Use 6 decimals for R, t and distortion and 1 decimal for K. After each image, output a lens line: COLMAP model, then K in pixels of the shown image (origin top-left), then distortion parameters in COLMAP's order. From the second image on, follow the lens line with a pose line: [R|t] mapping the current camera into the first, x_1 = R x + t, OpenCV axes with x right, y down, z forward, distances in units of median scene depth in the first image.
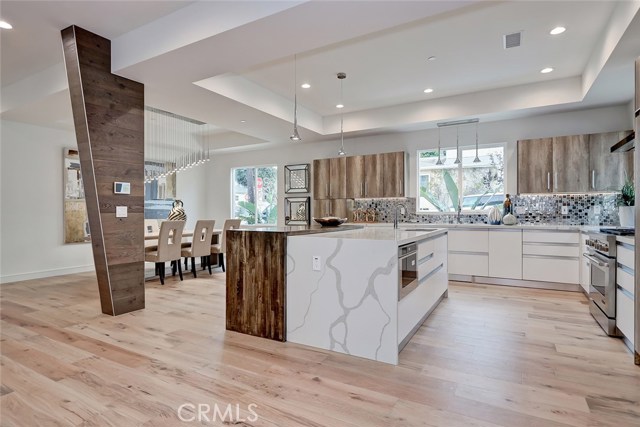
lens RADIAL K [[342.4, 0, 321.1], [0, 342.4, 213.3], [0, 0, 1]] dist [0.002928, -0.003630]
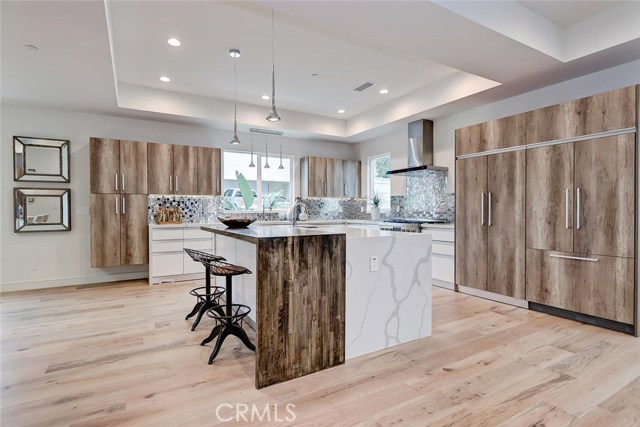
lens RADIAL K [[315.0, 0, 308.0], [0, 315.0, 212.2], [0, 0, 1]] dist [0.003457, -0.001672]
pose [[0.521722, -0.004398, 0.853104, -0.404465], [0.005254, 0.999984, 0.001942, -0.000283], [-0.853099, 0.003469, 0.521737, 0.329015]]
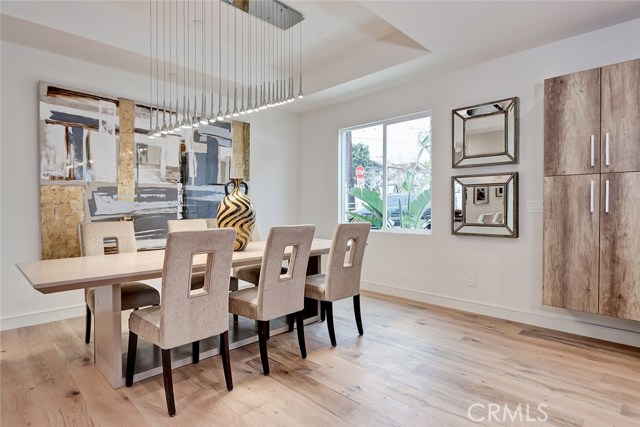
lens RADIAL K [[342.4, 0, 318.4], [0, 342.4, 211.3], [0, 0, 1]] dist [0.002928, -0.003630]
pose [[0.963131, 0.007373, -0.268932, -0.202333], [-0.005397, 0.999953, 0.008085, -0.000334], [0.268979, -0.006335, 0.963125, 0.627864]]
